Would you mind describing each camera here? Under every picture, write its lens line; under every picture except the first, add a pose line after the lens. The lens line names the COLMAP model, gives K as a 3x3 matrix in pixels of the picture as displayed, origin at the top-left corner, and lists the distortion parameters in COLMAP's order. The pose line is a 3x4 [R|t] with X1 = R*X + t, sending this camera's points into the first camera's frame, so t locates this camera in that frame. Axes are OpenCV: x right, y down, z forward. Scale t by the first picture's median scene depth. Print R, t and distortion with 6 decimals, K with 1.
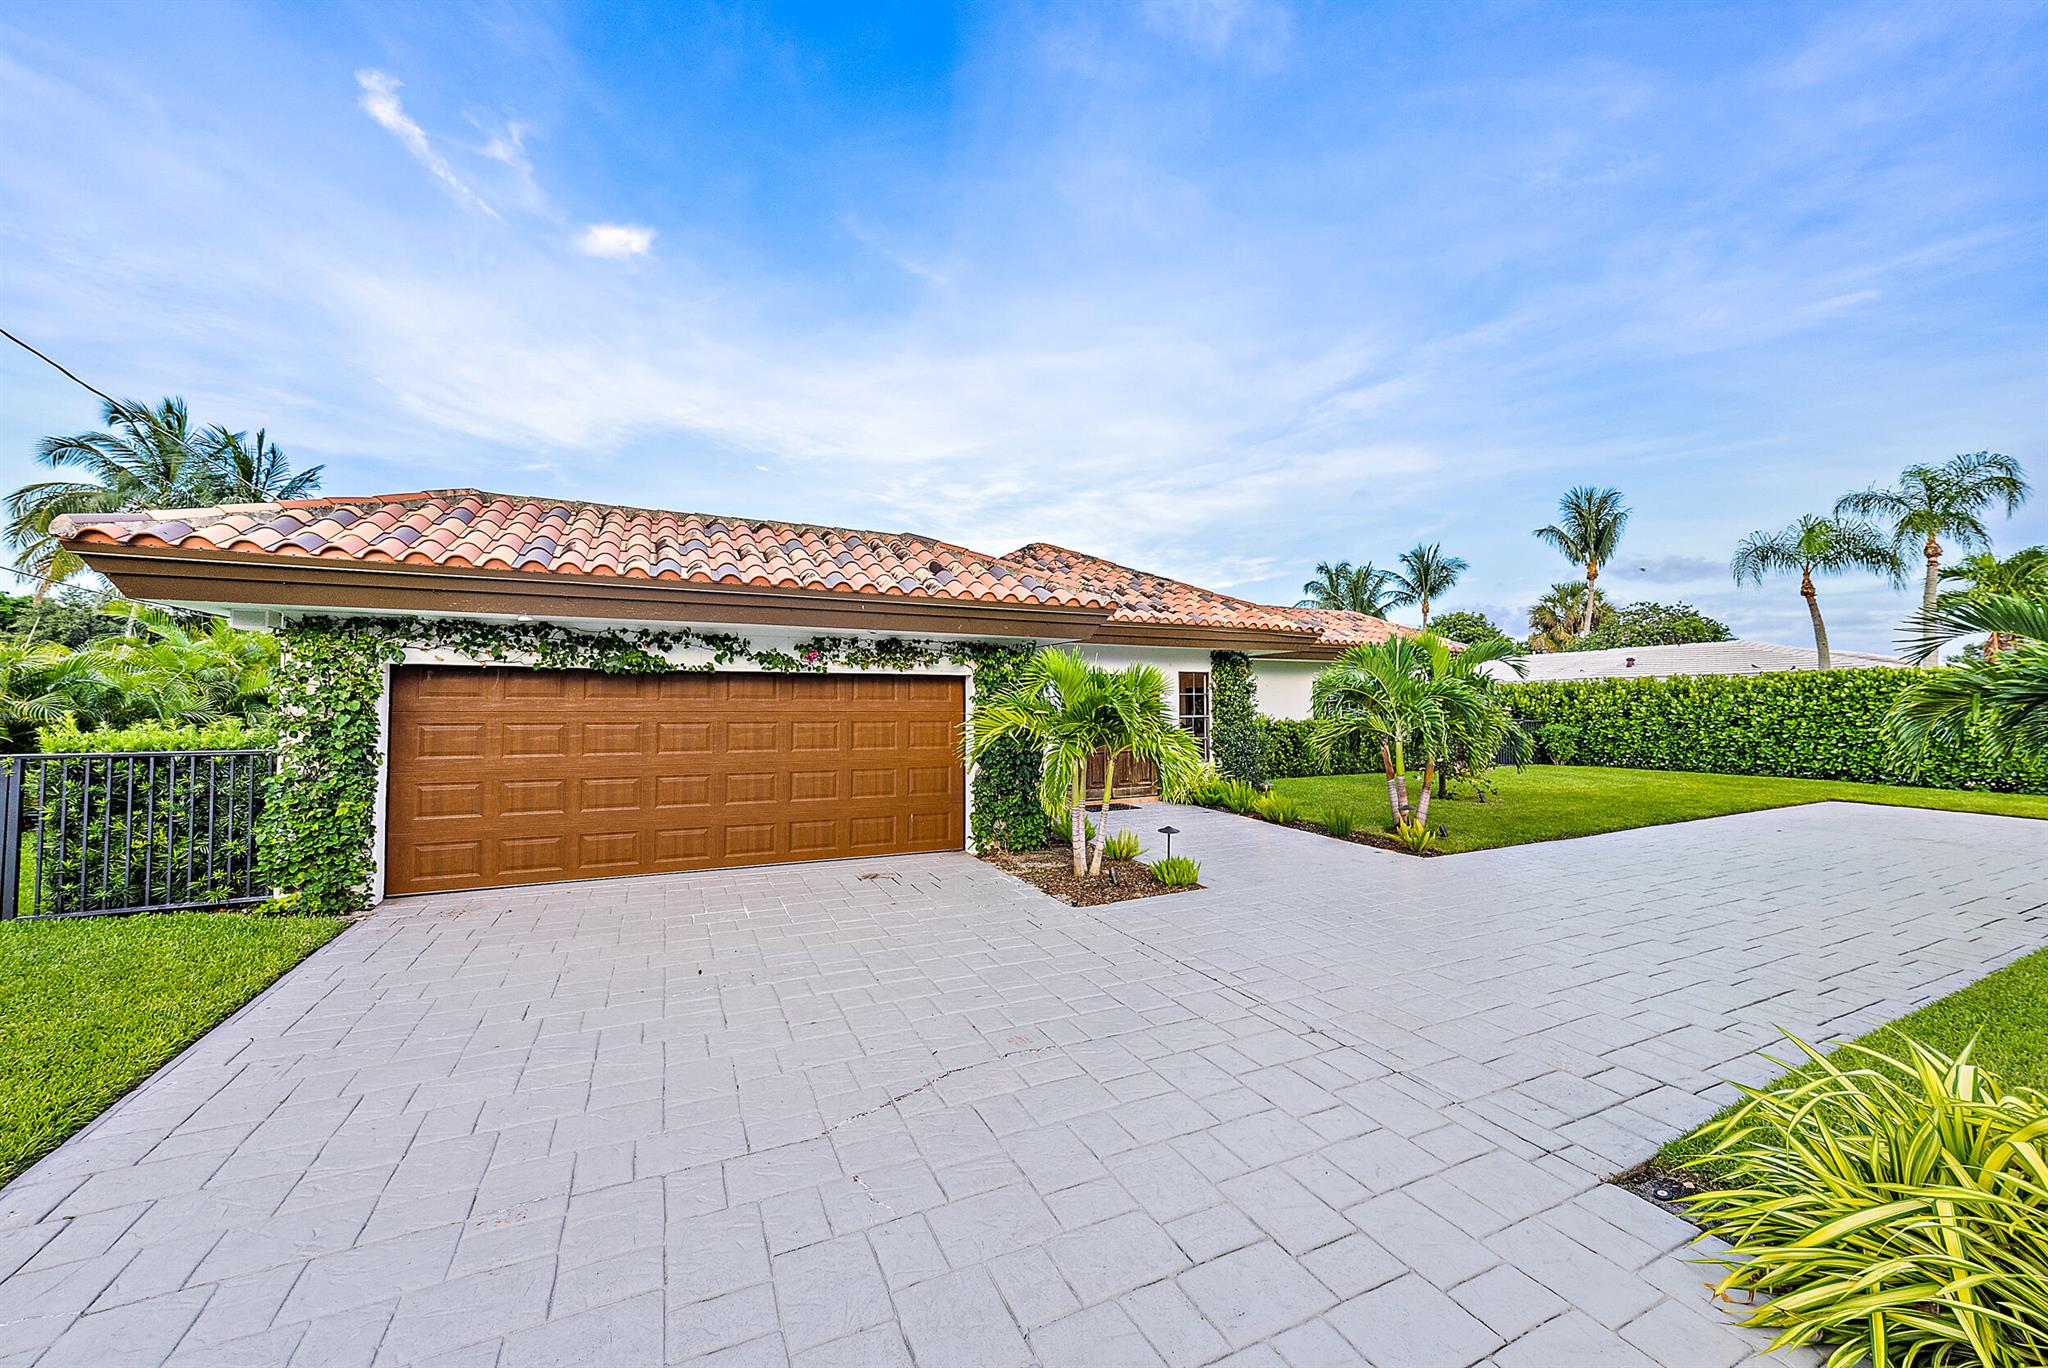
lens RADIAL K [[771.6, 0, 1054.2], [0, 771.6, 679.1], [0, 0, 1]] dist [-0.000441, 0.000629]
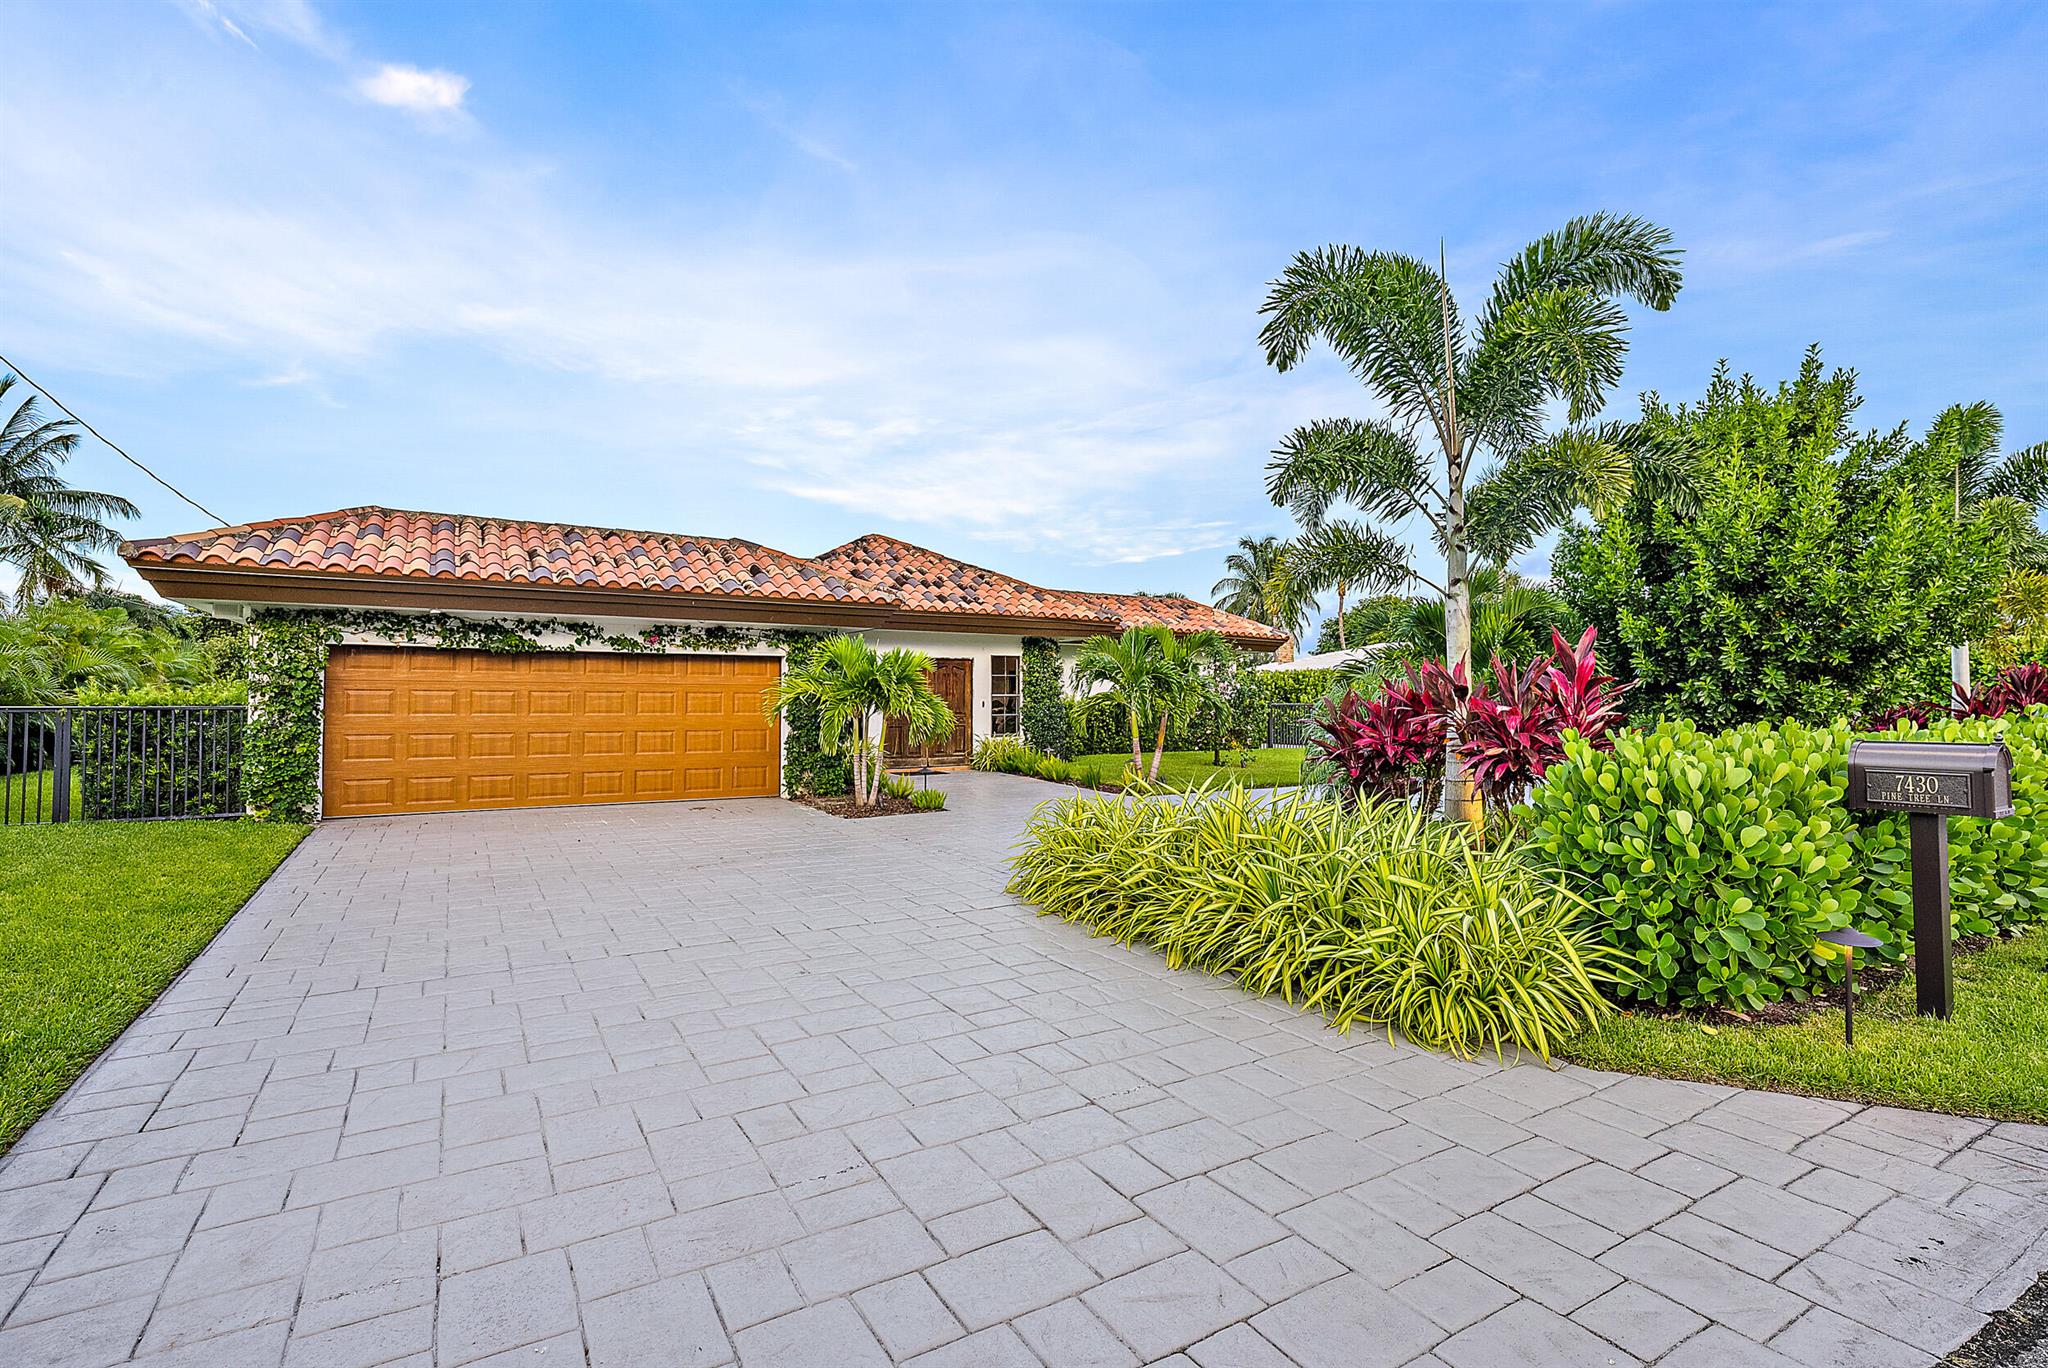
lens RADIAL K [[954.8, 0, 1042.0], [0, 954.8, 685.0], [0, 0, 1]] dist [0.017833, -0.003031]
pose [[0.996395, 0.003921, 0.084743, 0.184836], [-0.005543, 0.999806, 0.018914, 0.010578], [-0.084652, -0.019315, 0.996223, -0.607496]]
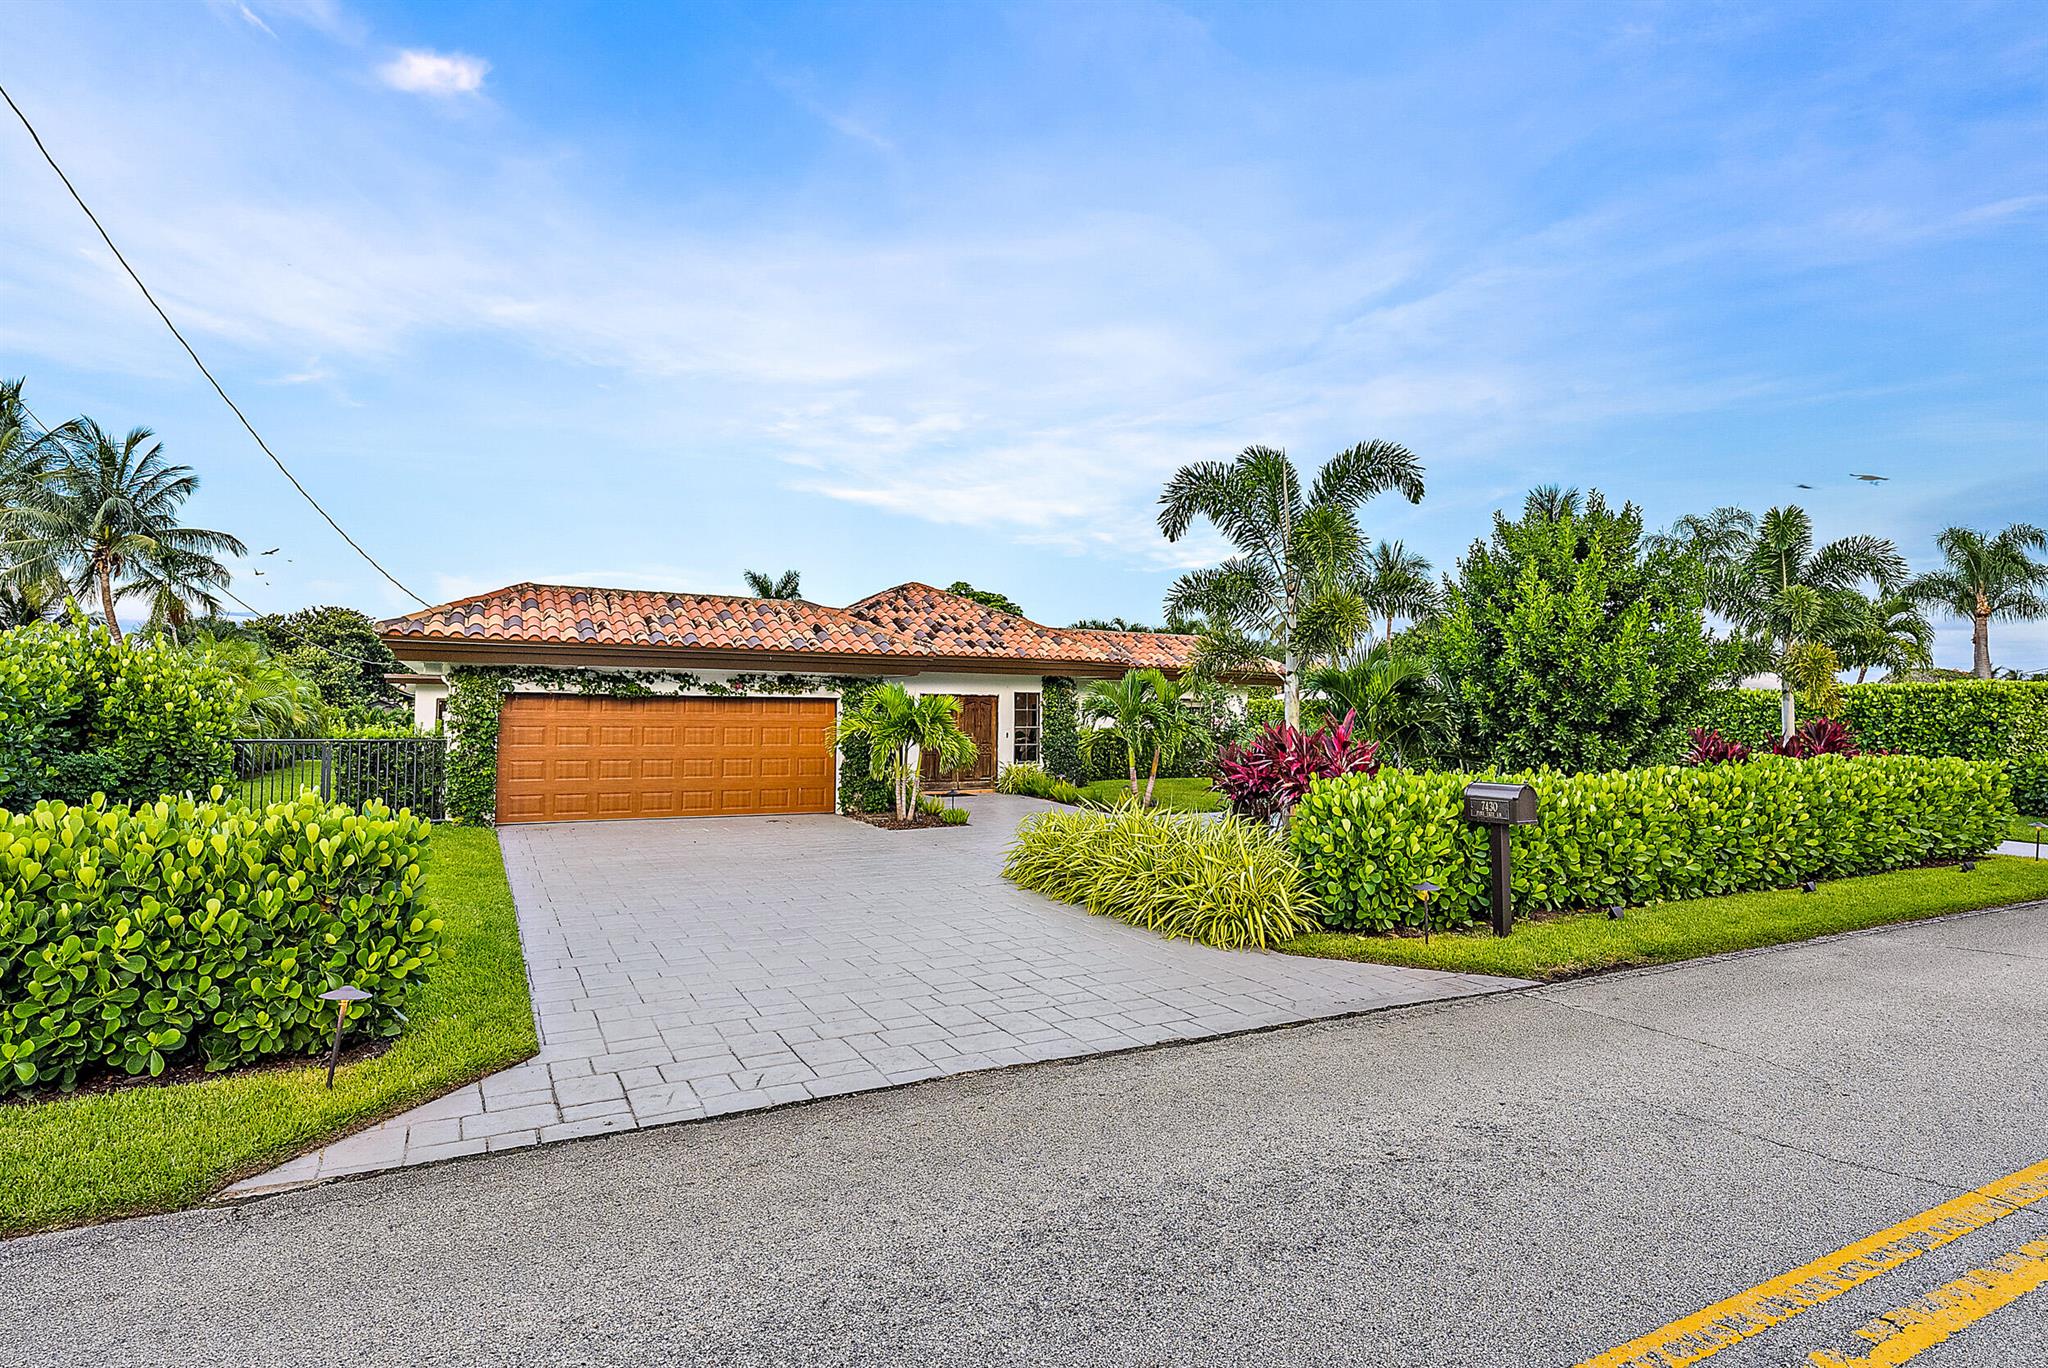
lens RADIAL K [[1041.9, 0, 1042.3], [0, 1041.9, 700.8], [0, 0, 1]] dist [0.024698, 0.000912]
pose [[0.999343, 0.010259, 0.034771, 0.231614], [-0.010948, 0.999746, 0.019685, -0.046795], [-0.034560, -0.020053, 0.999201, -1.132301]]
